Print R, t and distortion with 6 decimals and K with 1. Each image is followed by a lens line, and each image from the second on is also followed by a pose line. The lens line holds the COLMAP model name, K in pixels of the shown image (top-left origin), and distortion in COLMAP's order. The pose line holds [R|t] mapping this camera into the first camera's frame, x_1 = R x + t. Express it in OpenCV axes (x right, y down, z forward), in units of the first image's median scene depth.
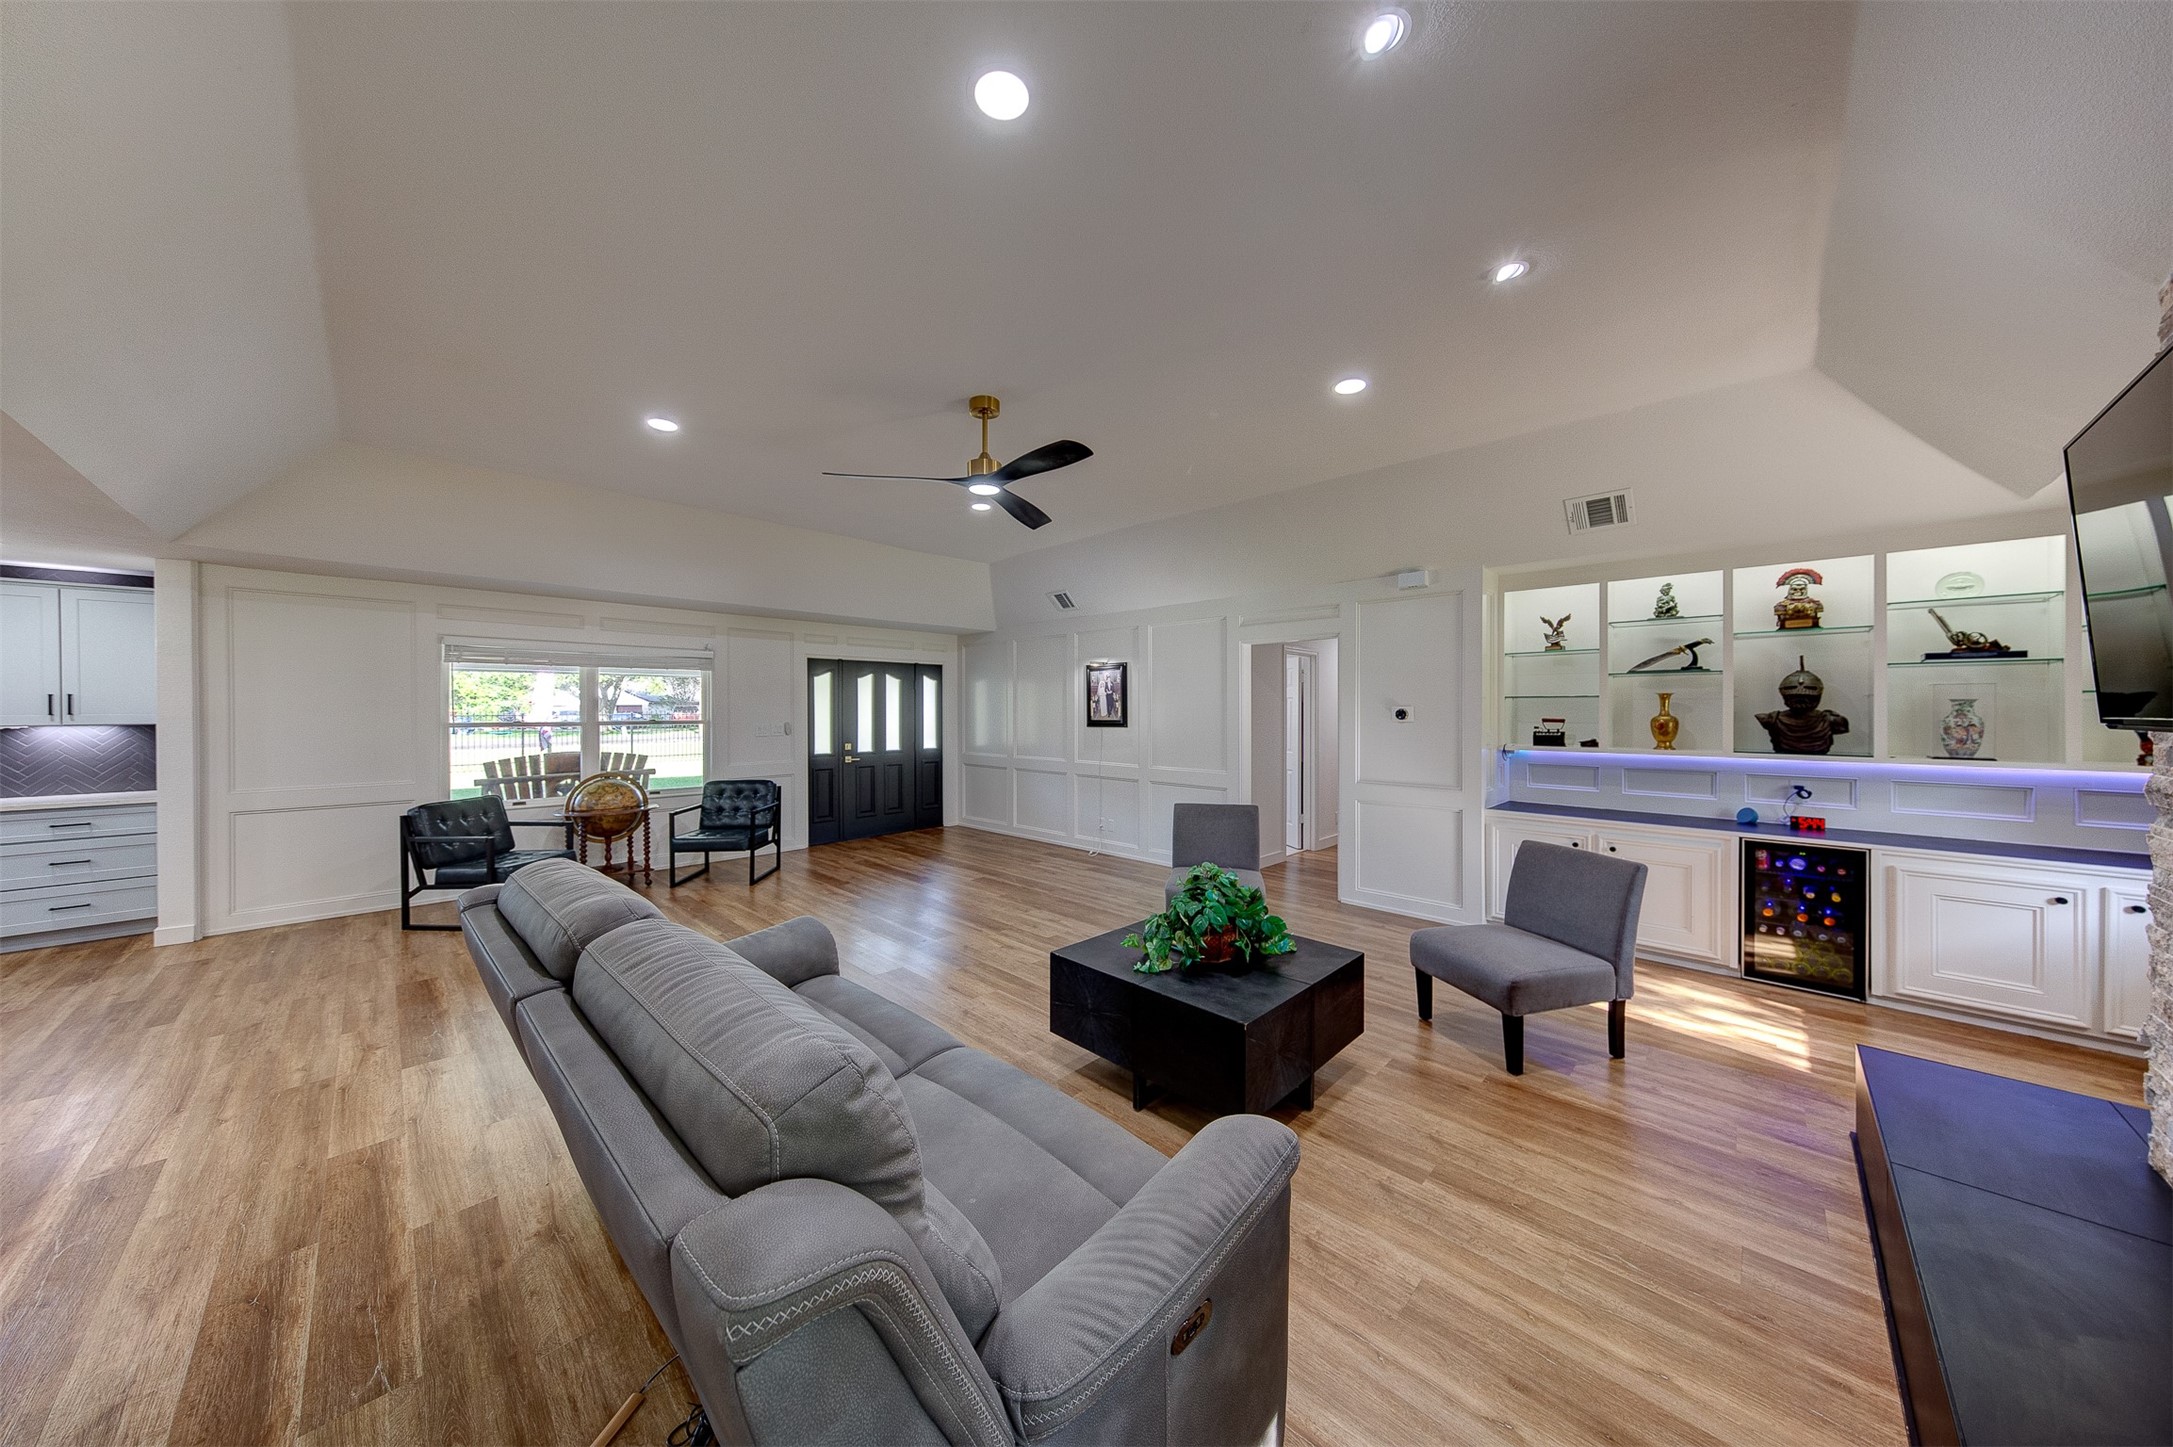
lens RADIAL K [[693.9, 0, 1063.9], [0, 693.9, 698.7], [0, 0, 1]] dist [0.000603, -0.000005]
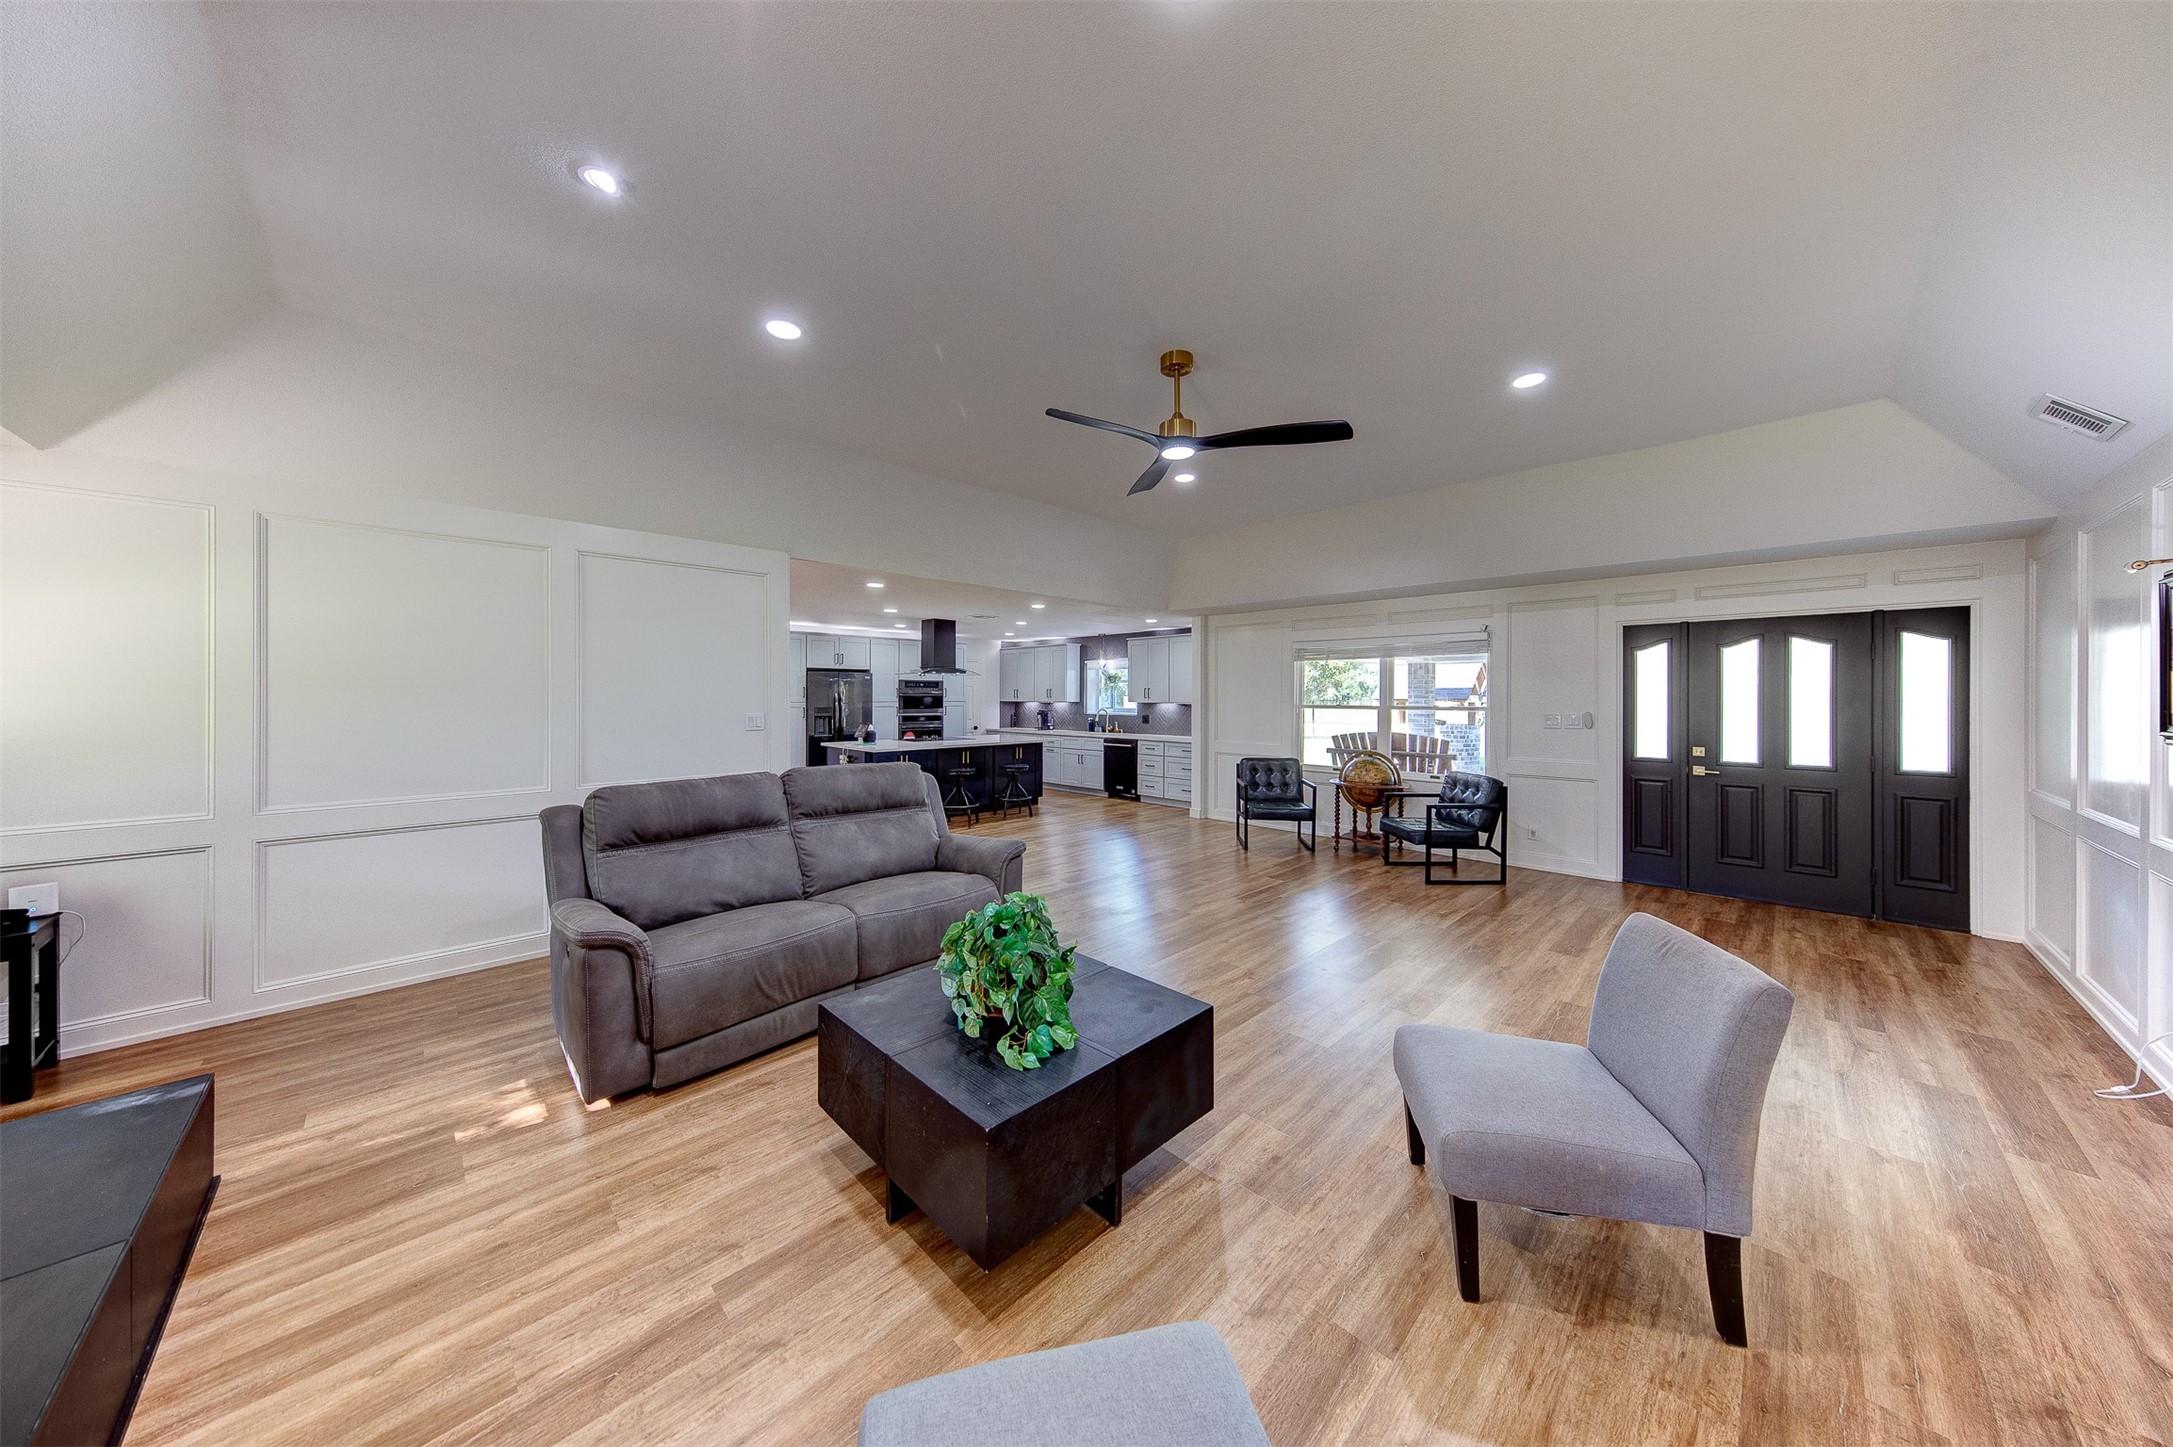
lens RADIAL K [[693.9, 0, 1063.9], [0, 693.9, 698.7], [0, 0, 1]] dist [0.000603, -0.000005]
pose [[-0.019313, 0.004581, -0.999803, 0.466346], [0.012789, 0.999909, 0.004335, 0.009513], [0.999732, -0.012703, -0.019370, 0.511618]]
